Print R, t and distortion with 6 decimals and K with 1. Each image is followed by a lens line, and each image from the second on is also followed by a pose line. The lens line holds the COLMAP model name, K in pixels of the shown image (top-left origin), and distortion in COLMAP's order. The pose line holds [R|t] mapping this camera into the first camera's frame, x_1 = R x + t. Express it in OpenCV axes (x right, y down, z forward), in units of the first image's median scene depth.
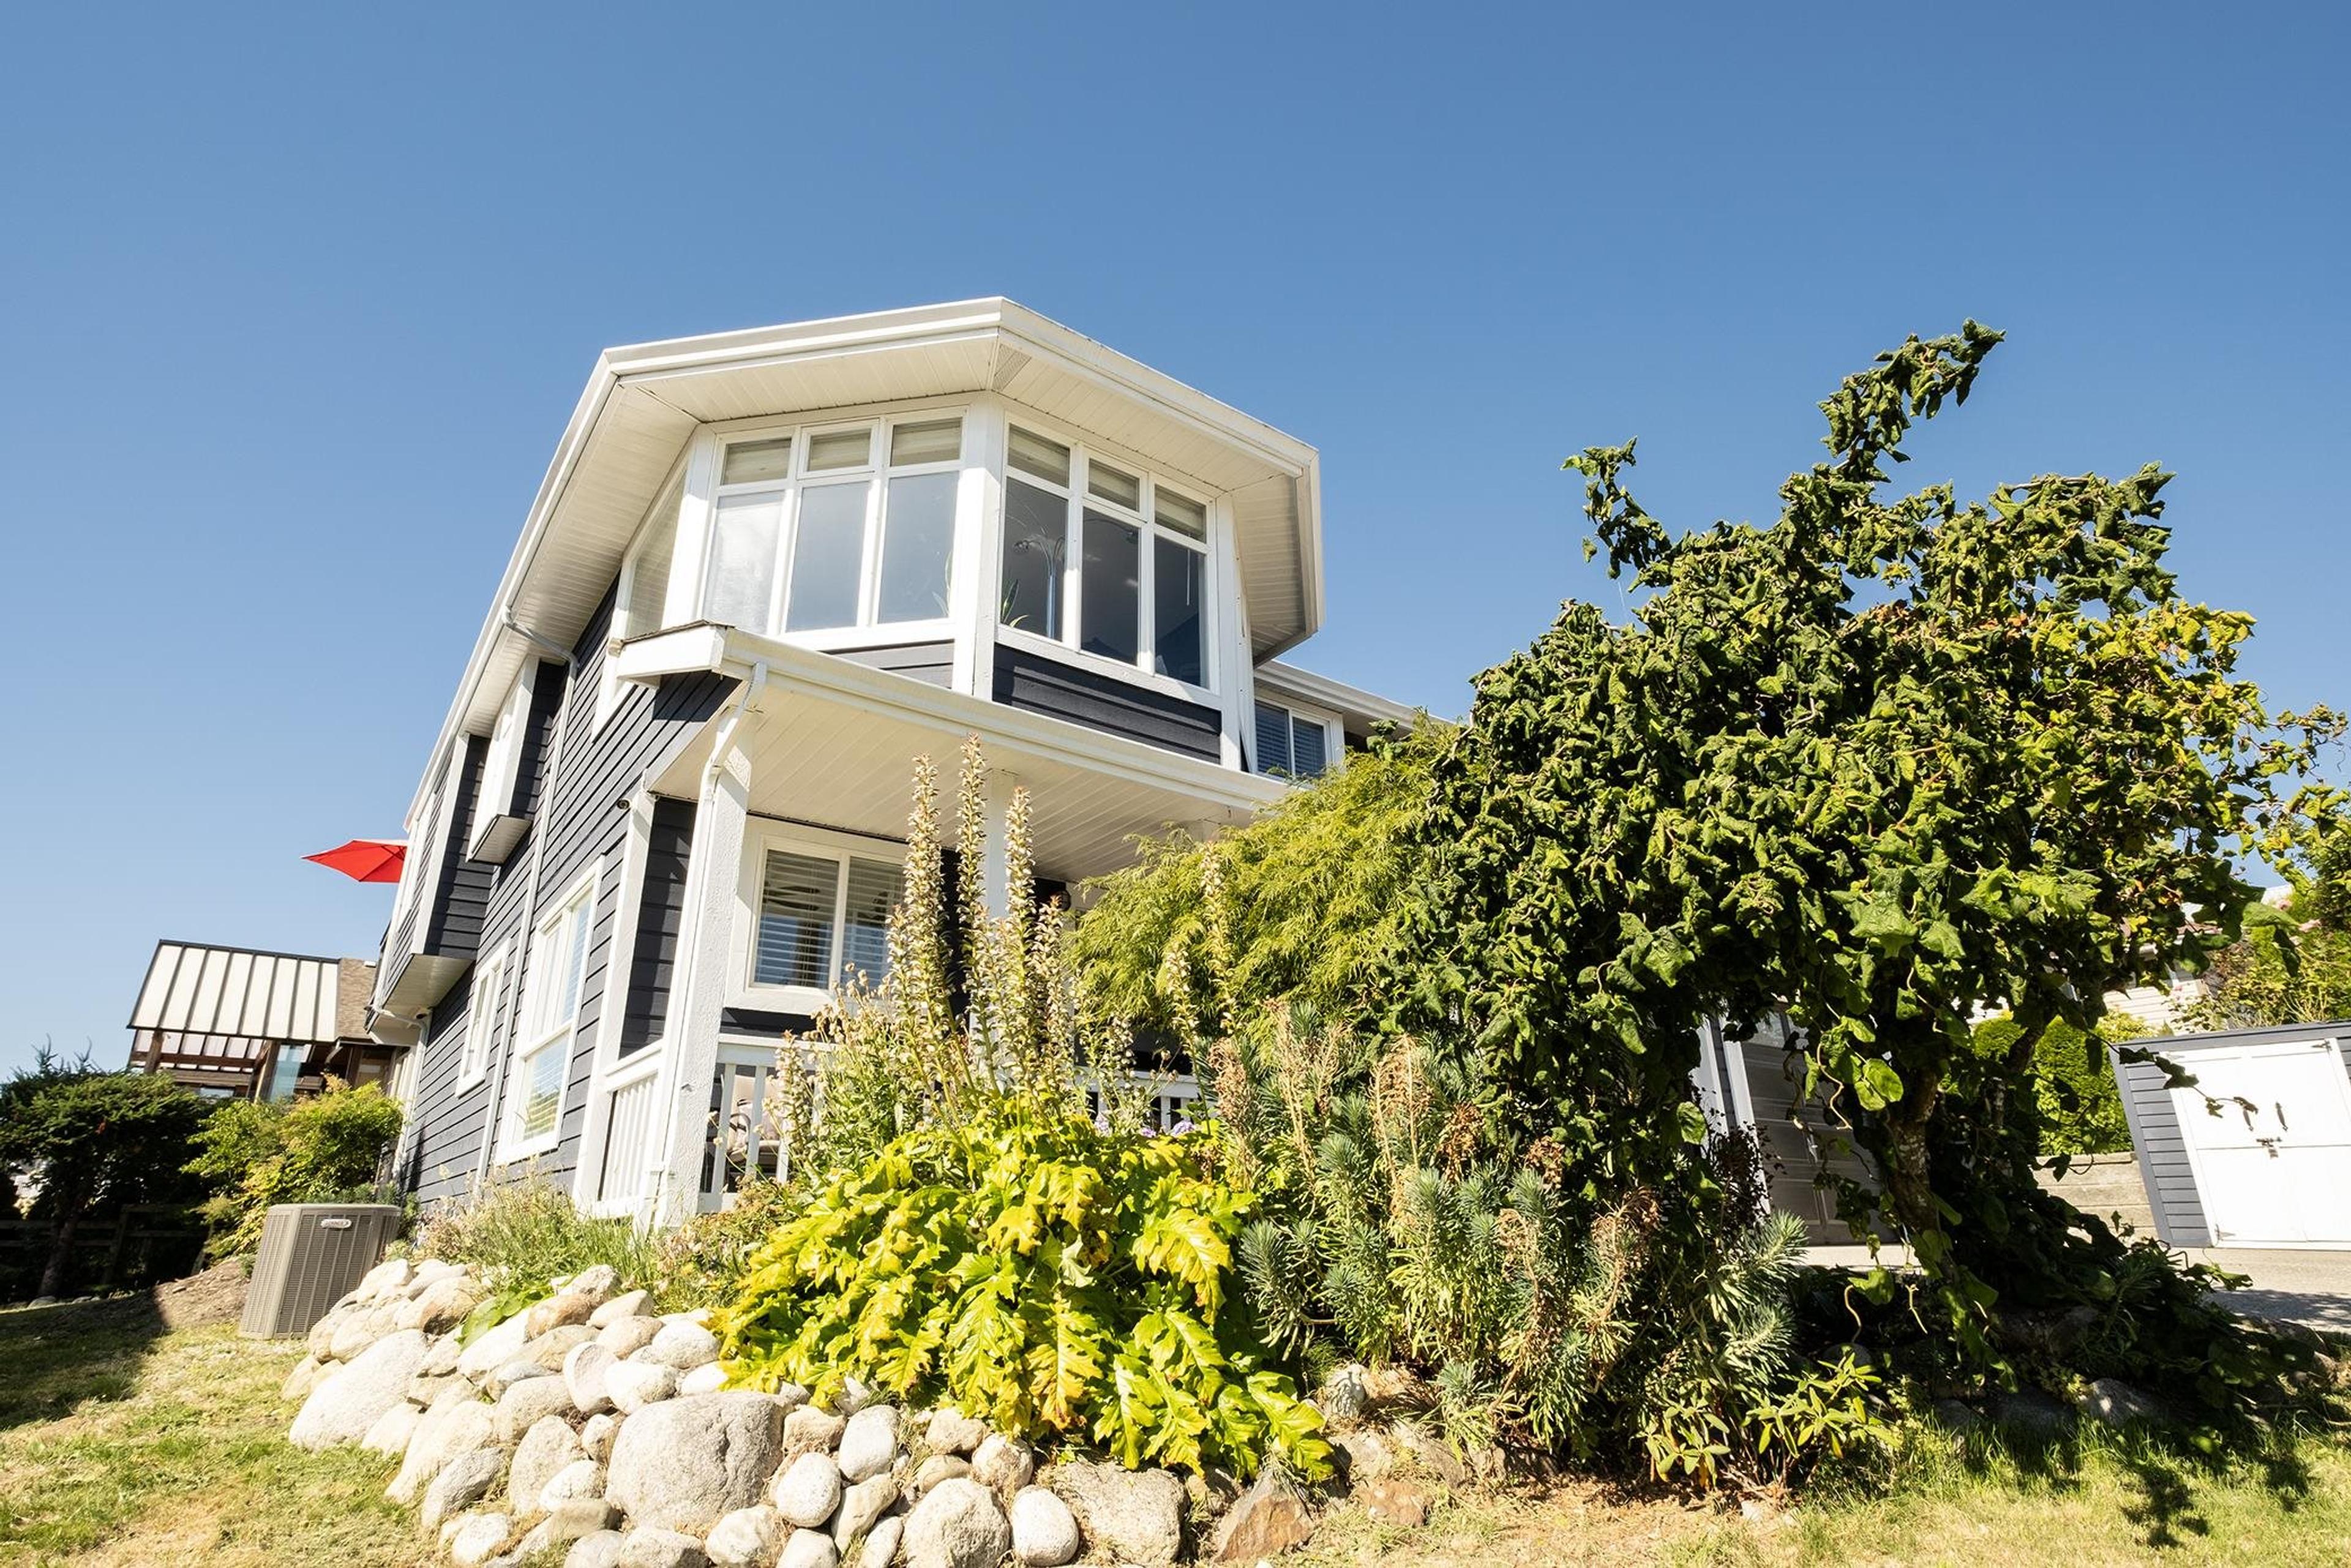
lens RADIAL K [[1225.1, 0, 1182.5], [0, 1225.1, 790.7], [0, 0, 1]] dist [-0.002138, -0.001439]
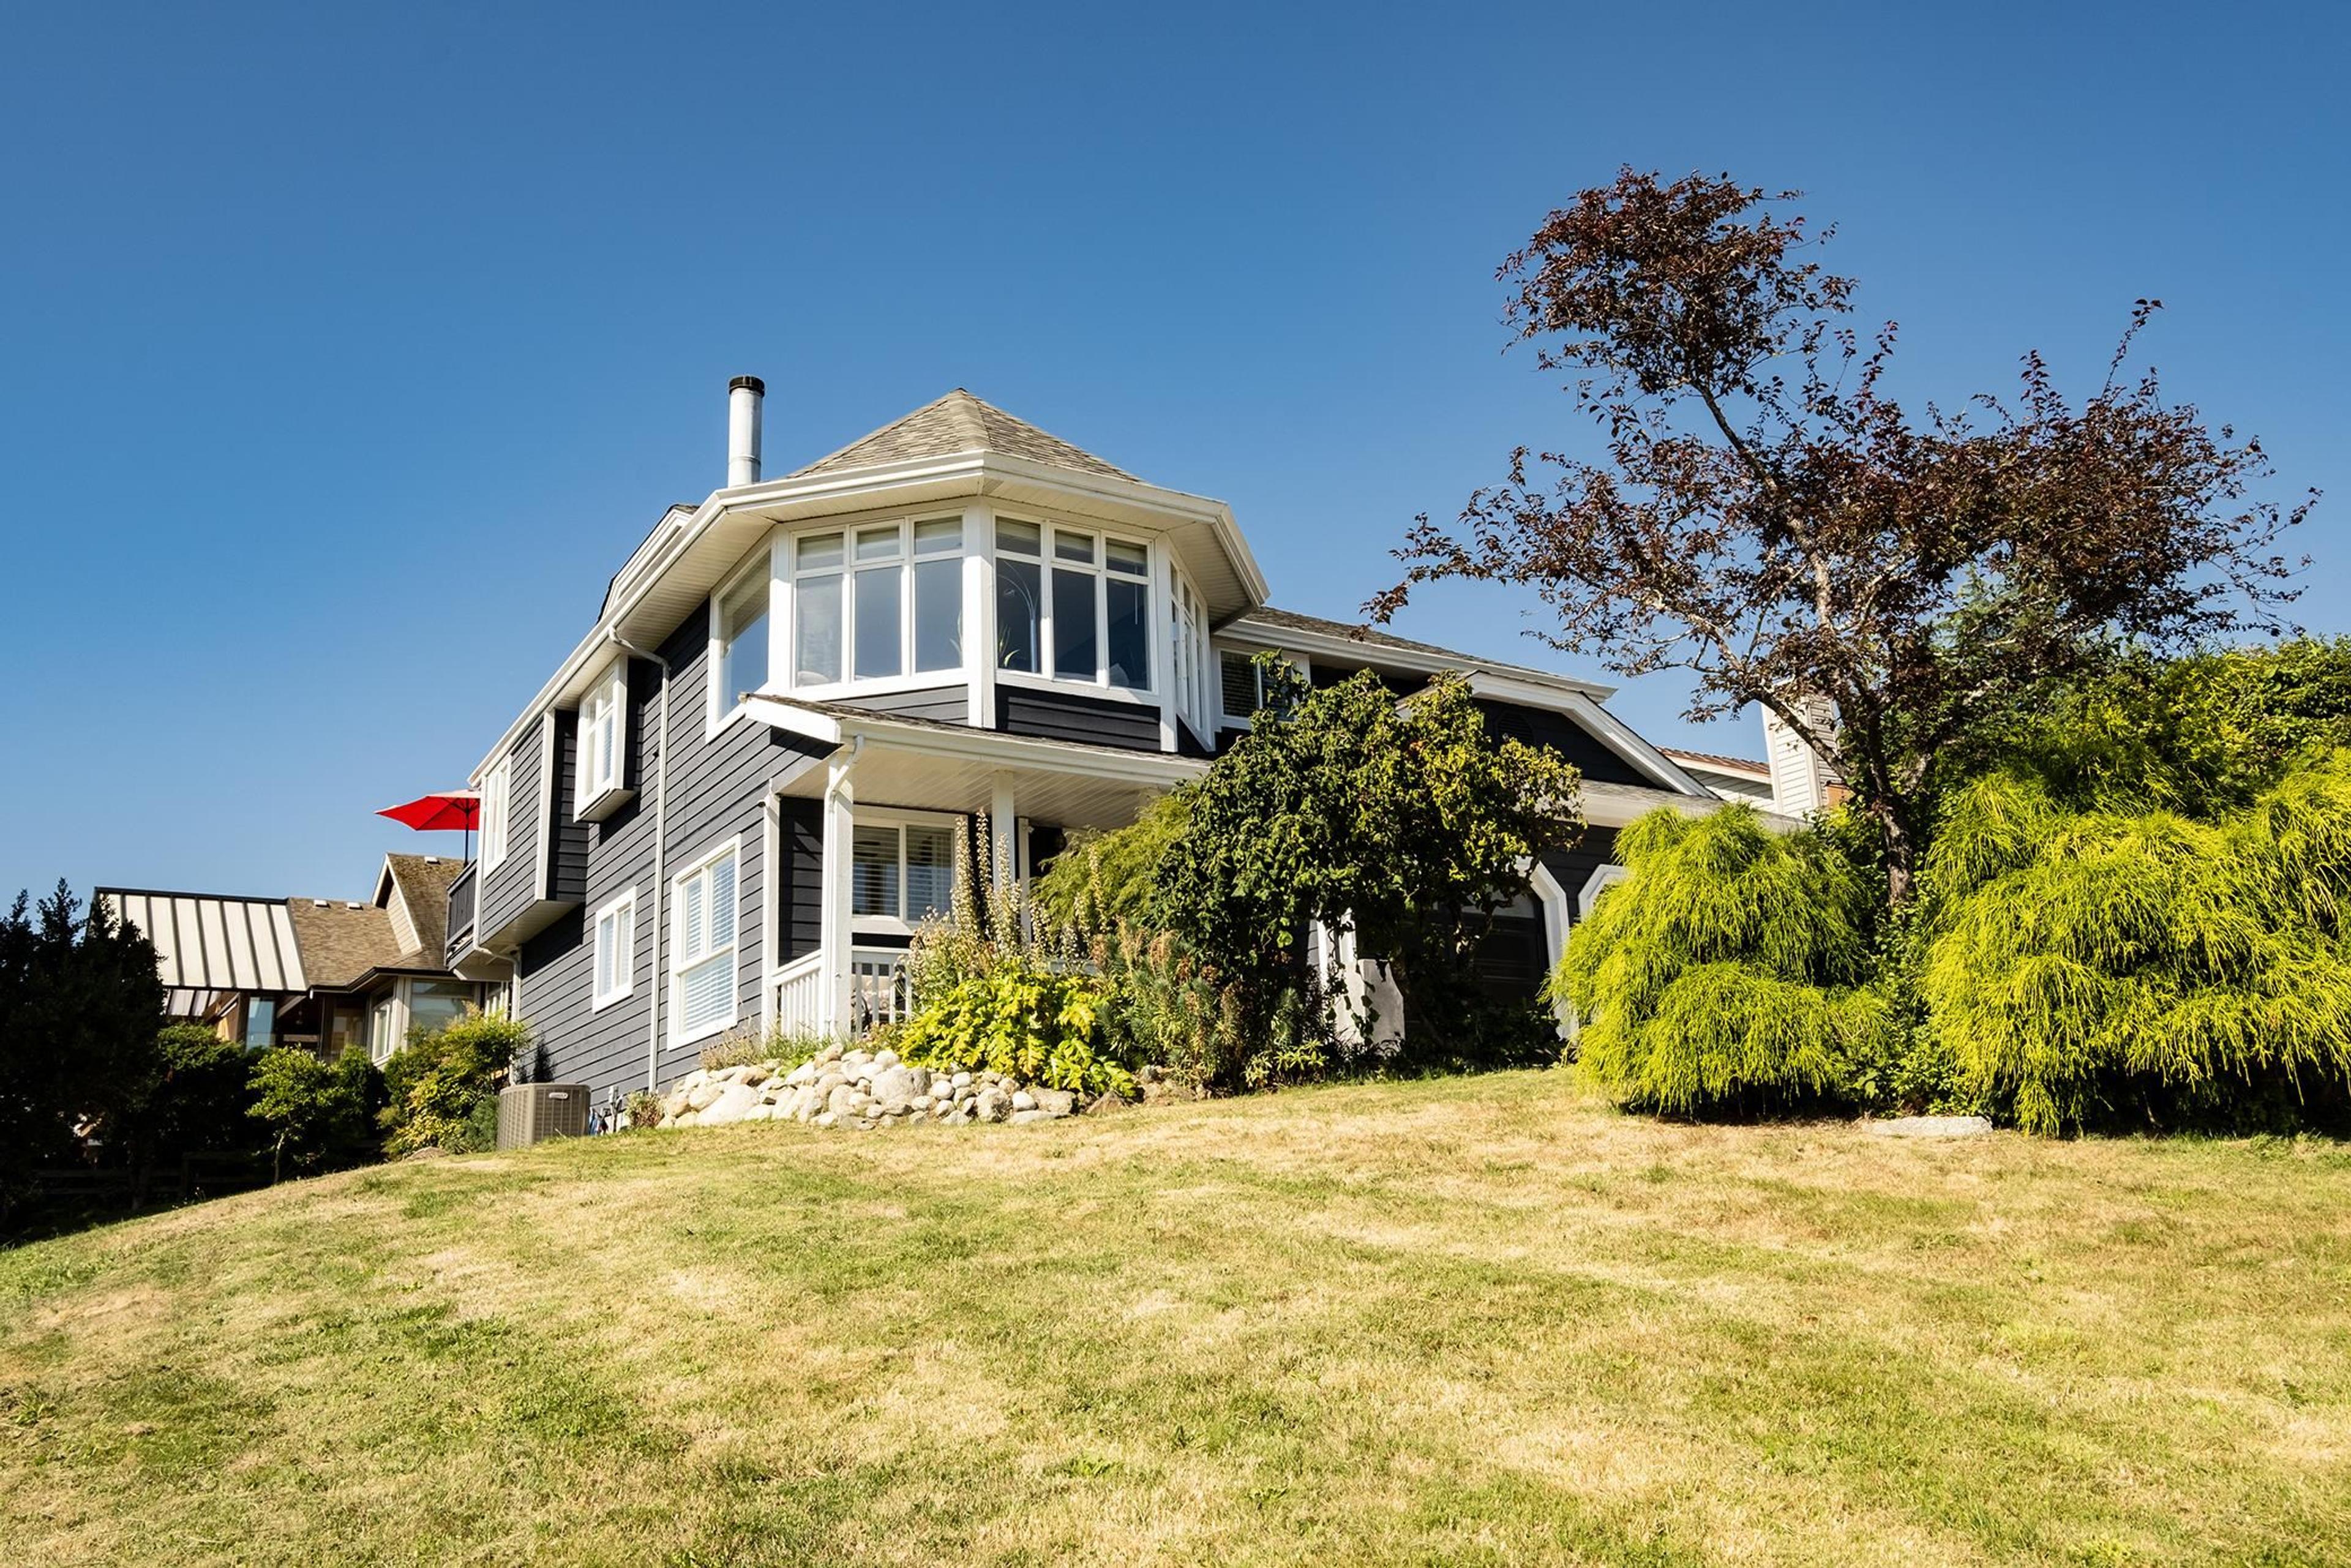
lens RADIAL K [[1716.0, 0, 1173.6], [0, 1716.0, 784.7], [0, 0, 1]] dist [0.009708, 0.003558]
pose [[0.996263, -0.048021, -0.071796, 0.217008], [0.055028, 0.993561, 0.099035, -0.201200], [0.066578, -0.102616, 0.992491, -1.120017]]
